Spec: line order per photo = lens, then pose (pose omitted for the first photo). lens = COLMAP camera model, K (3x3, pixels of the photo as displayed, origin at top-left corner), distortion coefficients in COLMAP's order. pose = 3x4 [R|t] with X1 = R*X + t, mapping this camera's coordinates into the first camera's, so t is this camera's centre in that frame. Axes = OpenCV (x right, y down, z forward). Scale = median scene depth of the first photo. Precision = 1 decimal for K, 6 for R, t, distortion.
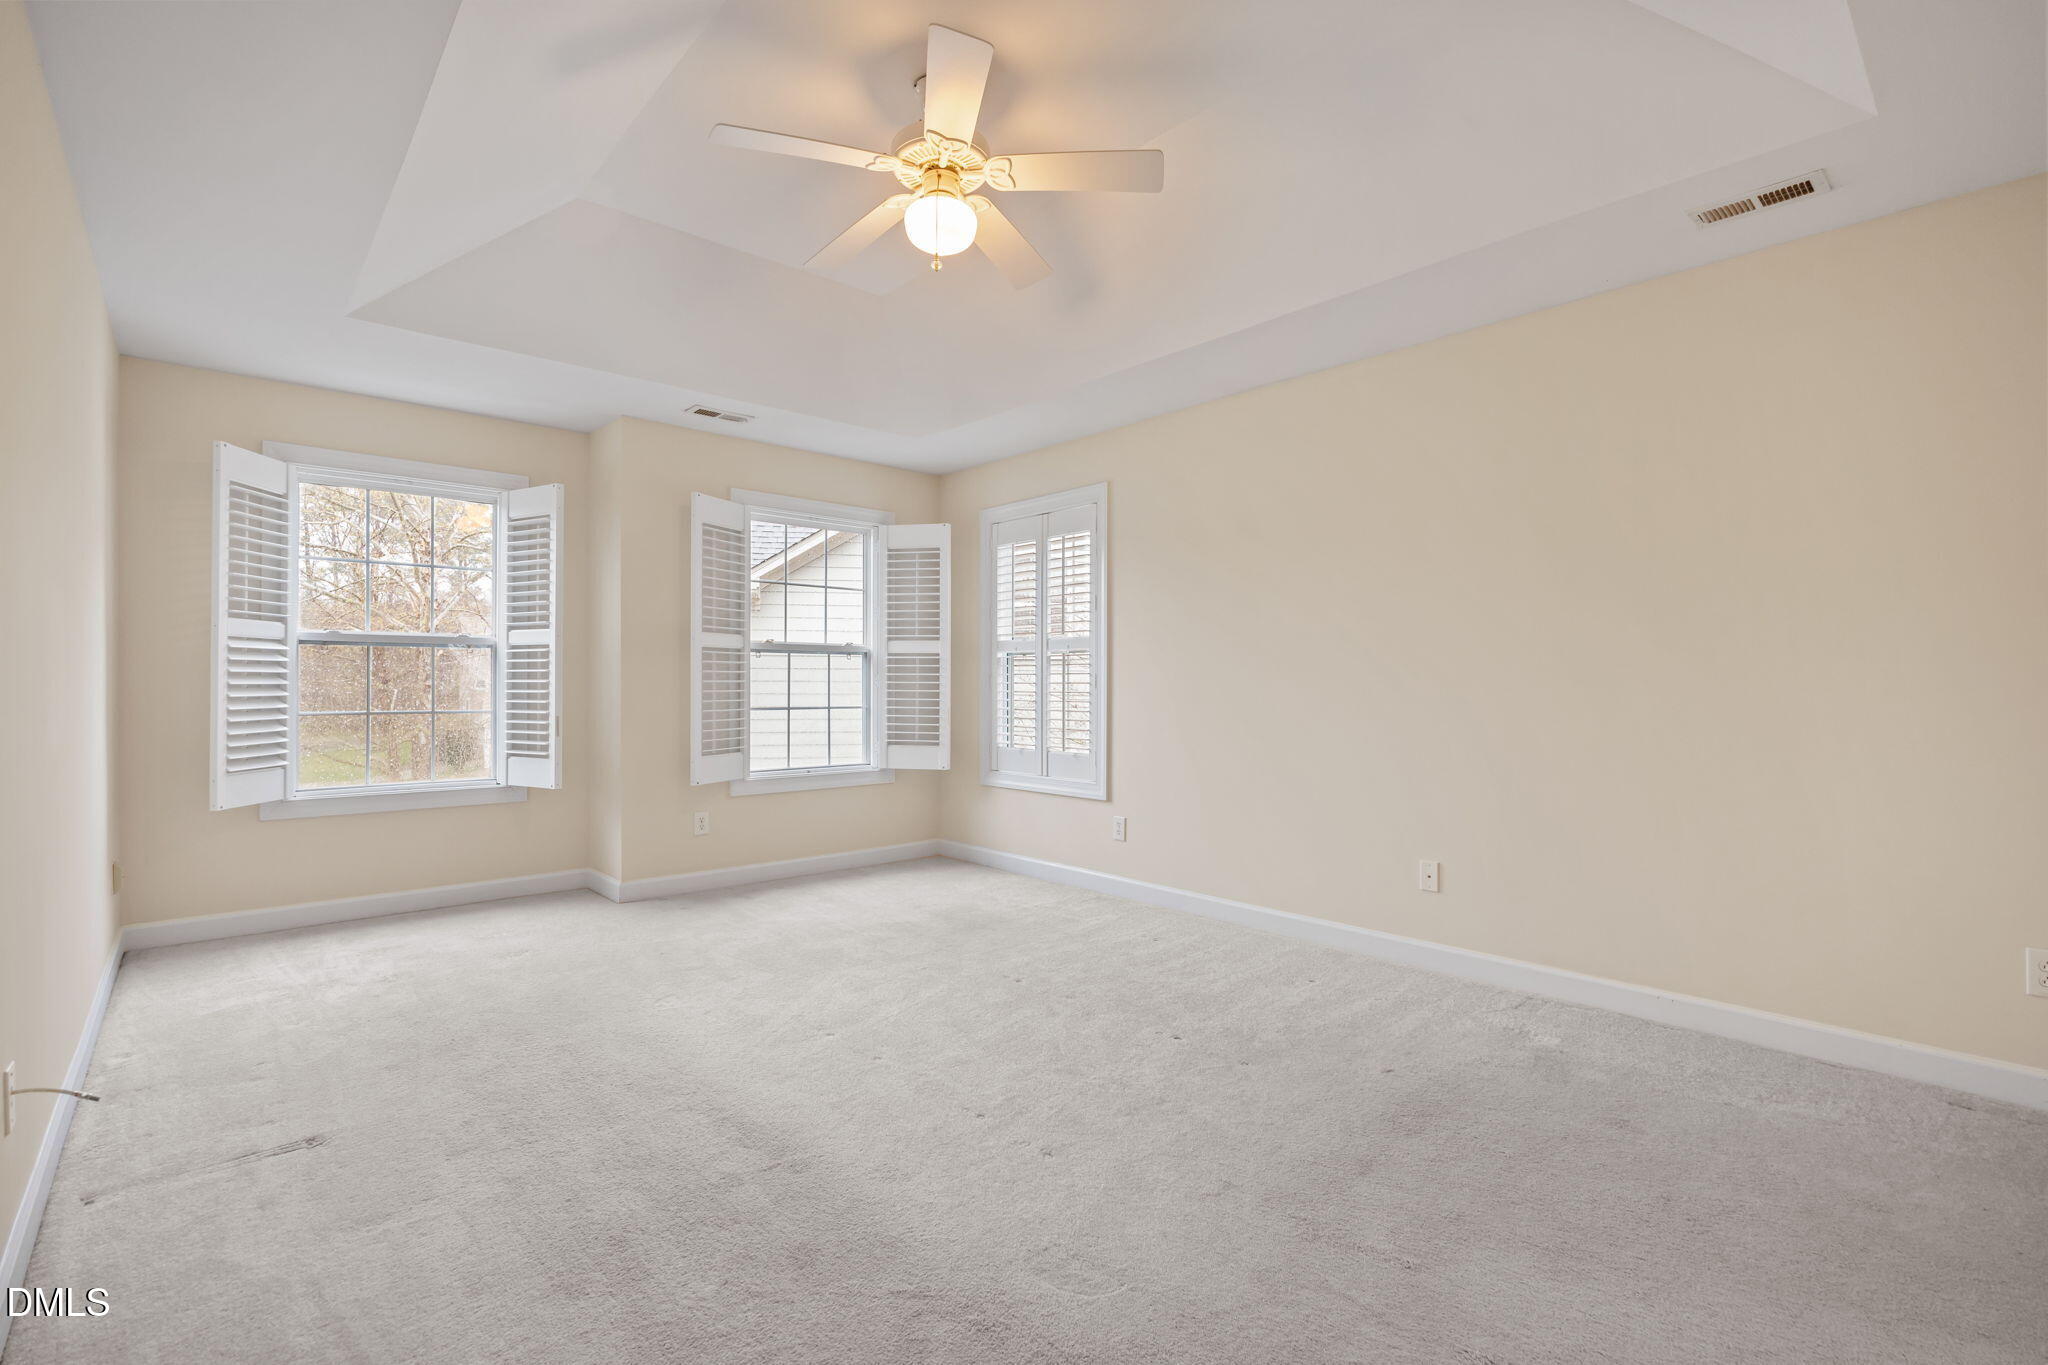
lens RADIAL K [[787.7, 0, 1024.0], [0, 787.7, 682.5], [0, 0, 1]] dist [-0.001434, -0.000133]
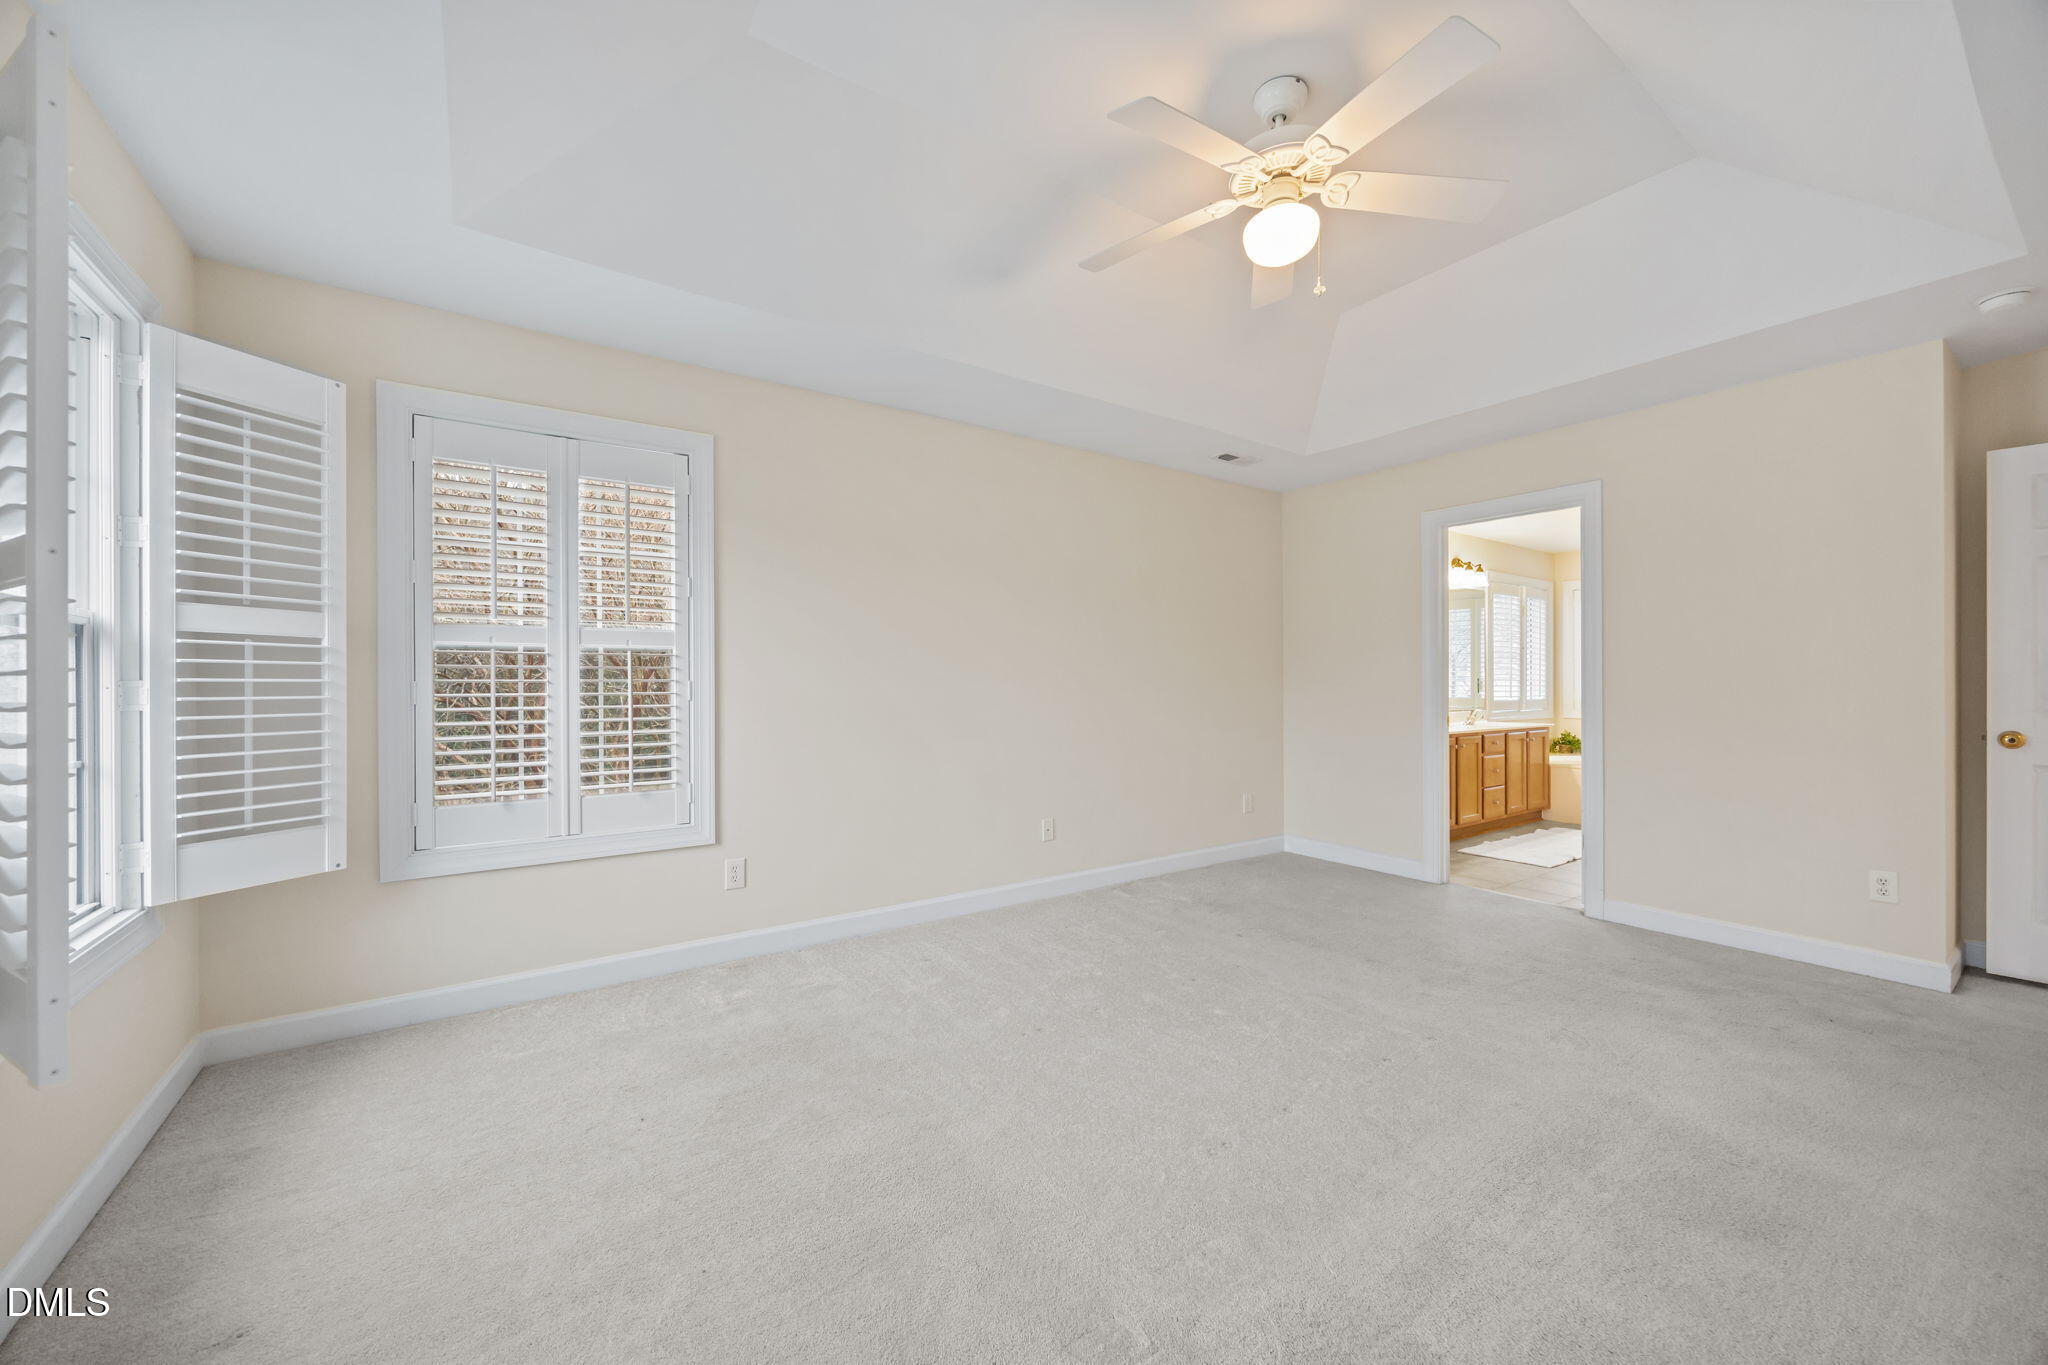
lens RADIAL K [[787.7, 0, 1024.0], [0, 787.7, 682.5], [0, 0, 1]] dist [-0.001434, -0.000133]
pose [[0.169725, -0.001157, 0.985491, -0.516947], [0.005509, 0.999985, 0.000226, -0.006800], [-0.985476, 0.005391, 0.169729, 0.478998]]
